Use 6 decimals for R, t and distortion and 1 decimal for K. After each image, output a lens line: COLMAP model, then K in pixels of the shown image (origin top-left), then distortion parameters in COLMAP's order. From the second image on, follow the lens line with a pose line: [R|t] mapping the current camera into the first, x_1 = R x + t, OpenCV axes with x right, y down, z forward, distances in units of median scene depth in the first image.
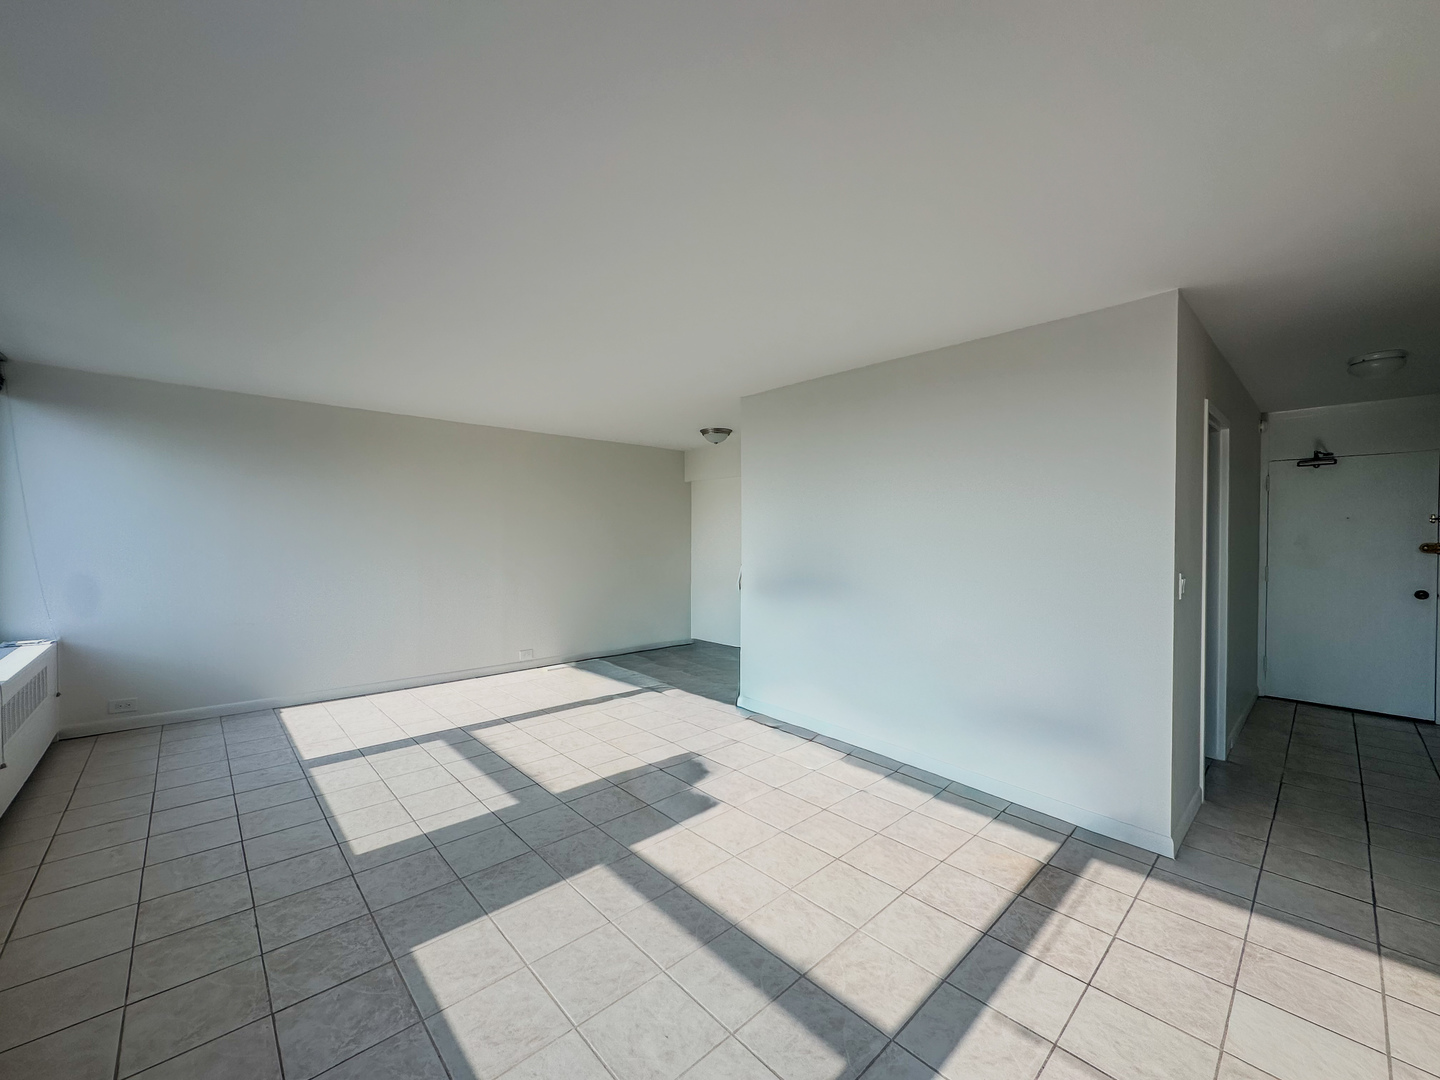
lens RADIAL K [[573.3, 0, 715.2], [0, 573.3, 540.0], [0, 0, 1]] dist [-0.003224, 0.000237]
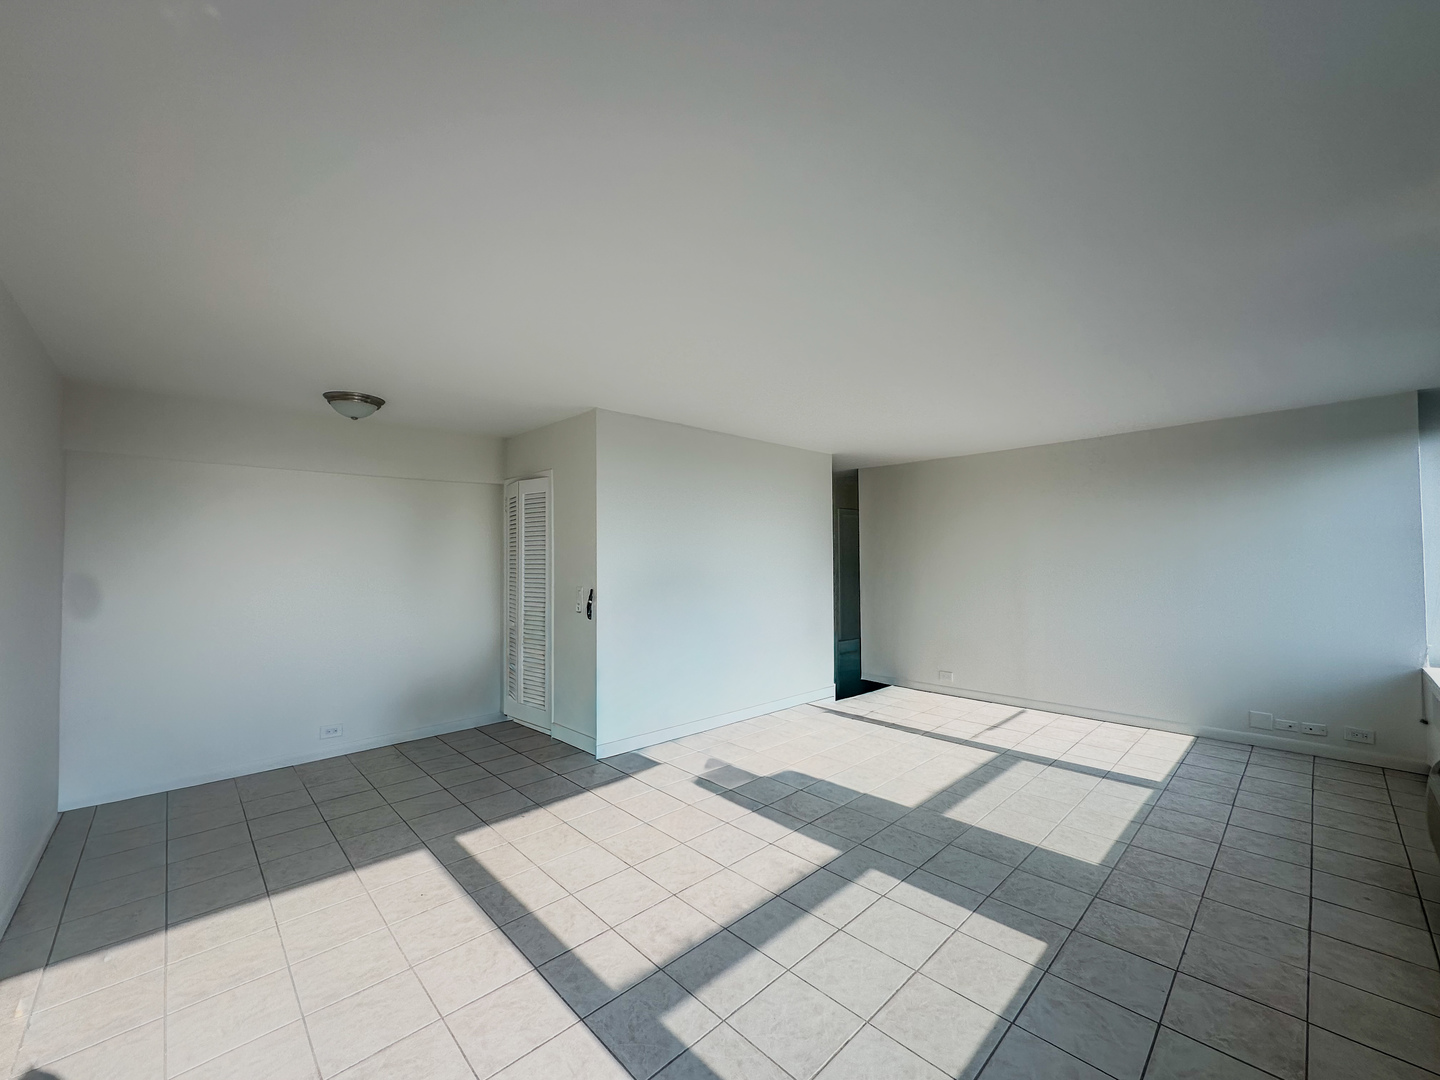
lens RADIAL K [[573.3, 0, 719.3], [0, 573.3, 543.1], [0, 0, 1]] dist [-0.003224, 0.000237]
pose [[-0.018267, 0.020155, 0.999630, -1.392022], [0.013673, 0.999708, -0.019907, -0.035636], [-0.999740, 0.013304, -0.018537, 1.404602]]
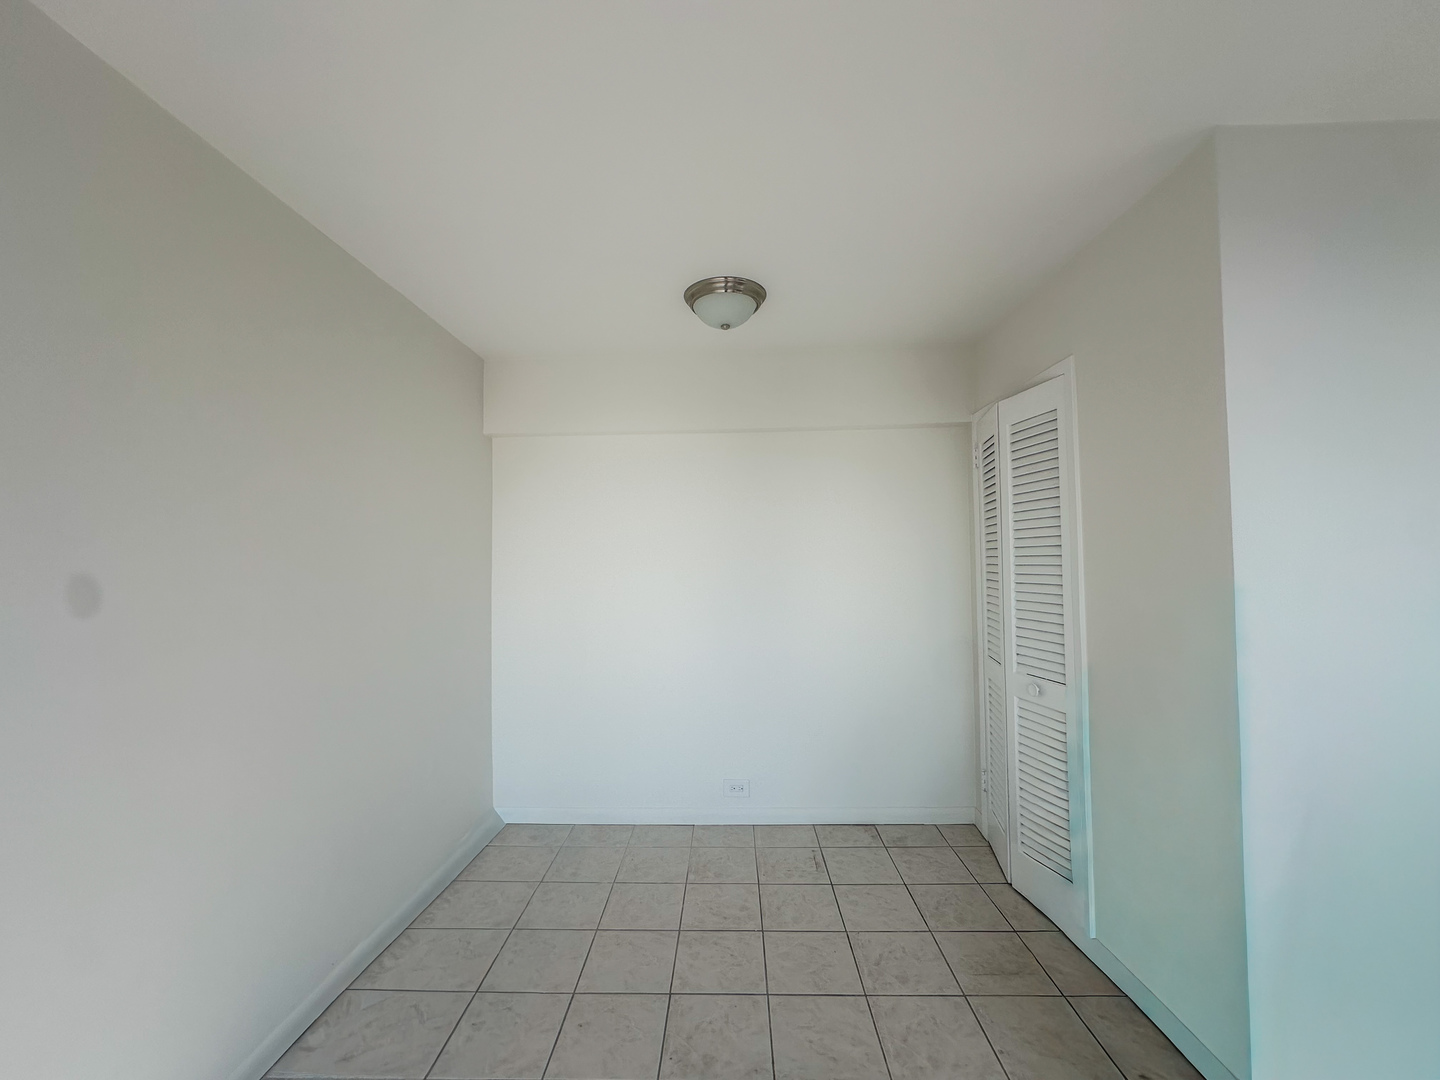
lens RADIAL K [[573.3, 0, 725.0], [0, 573.3, 540.7], [0, 0, 1]] dist [-0.003224, 0.000237]
pose [[0.688931, 0.009790, 0.724761, -0.619628], [0.018498, 0.999346, -0.031082, -0.020563], [-0.724591, 0.034819, 0.688299, 1.669863]]
